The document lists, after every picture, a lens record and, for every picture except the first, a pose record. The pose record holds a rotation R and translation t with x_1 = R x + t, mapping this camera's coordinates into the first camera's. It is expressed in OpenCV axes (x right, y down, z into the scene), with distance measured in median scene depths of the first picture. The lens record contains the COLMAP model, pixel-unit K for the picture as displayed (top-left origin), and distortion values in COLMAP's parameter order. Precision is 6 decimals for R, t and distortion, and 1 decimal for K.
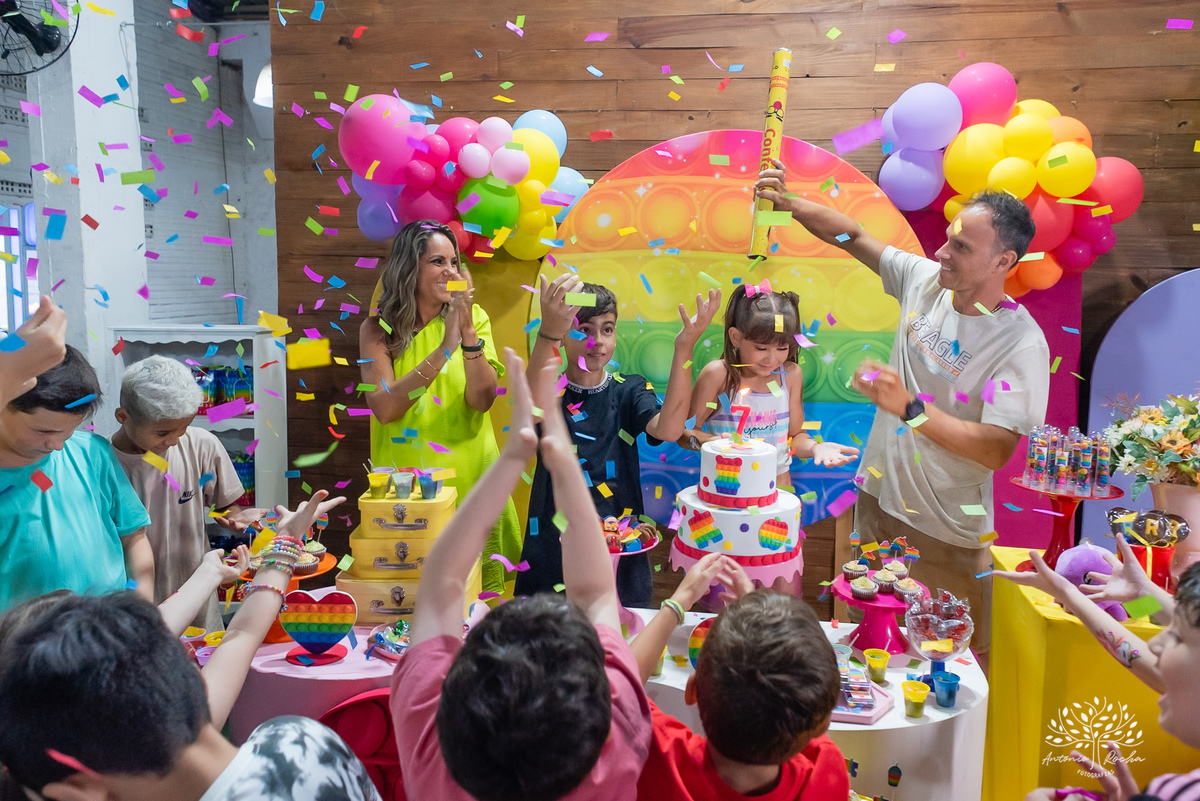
lens RADIAL K [[914.1, 0, 612.8], [0, 914.1, 363.0], [0, 0, 1]] dist [0.035583, -0.043150]
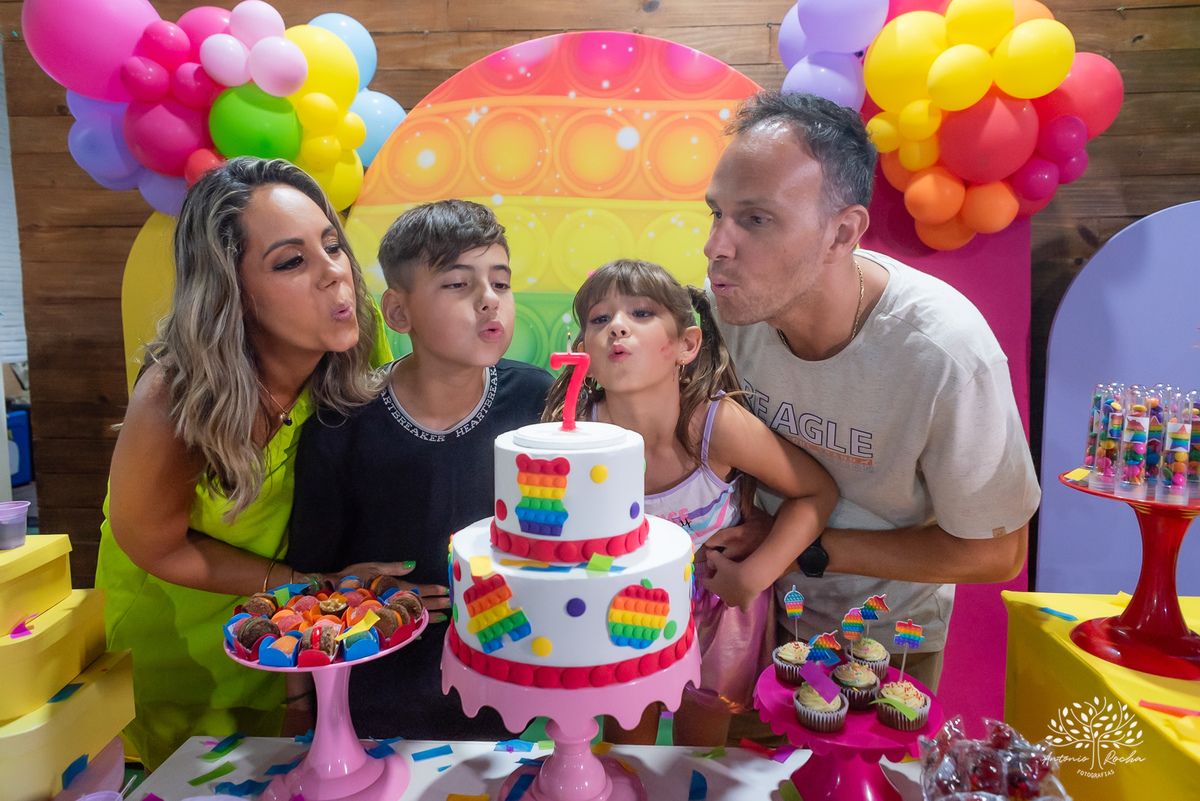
lens RADIAL K [[796.6, 0, 600.0], [0, 796.6, 400.5], [0, 0, 1]] dist [0.031809, -0.031853]
pose [[0.995301, -0.029491, 0.092229, 0.111086], [0.028288, 0.999497, 0.014326, 0.063541], [-0.092605, -0.011650, 0.995635, 0.544465]]
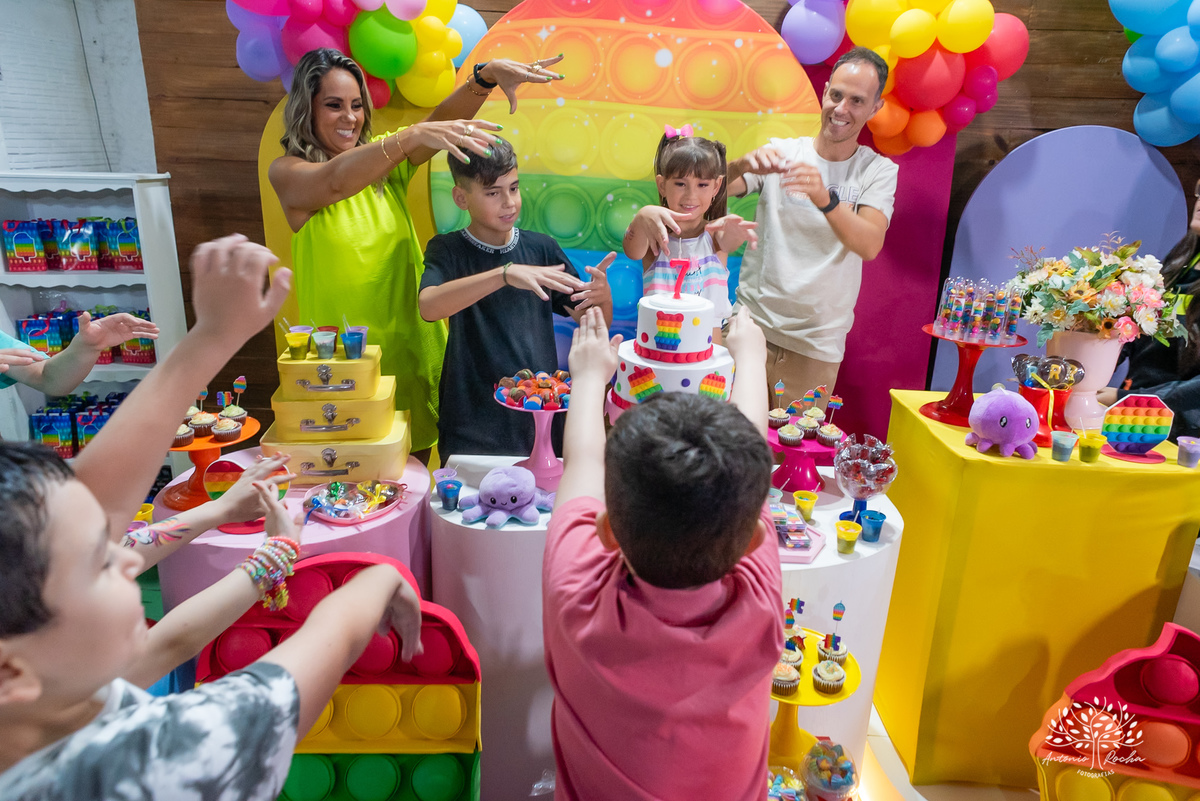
lens RADIAL K [[796.6, 0, 600.0], [0, 796.6, 400.5], [0, 0, 1]] dist [0.031809, -0.031853]
pose [[0.989365, -0.028284, 0.142679, -0.068608], [-0.003752, 0.975623, 0.219420, 0.006349], [-0.145407, -0.217622, 0.965141, 0.148684]]
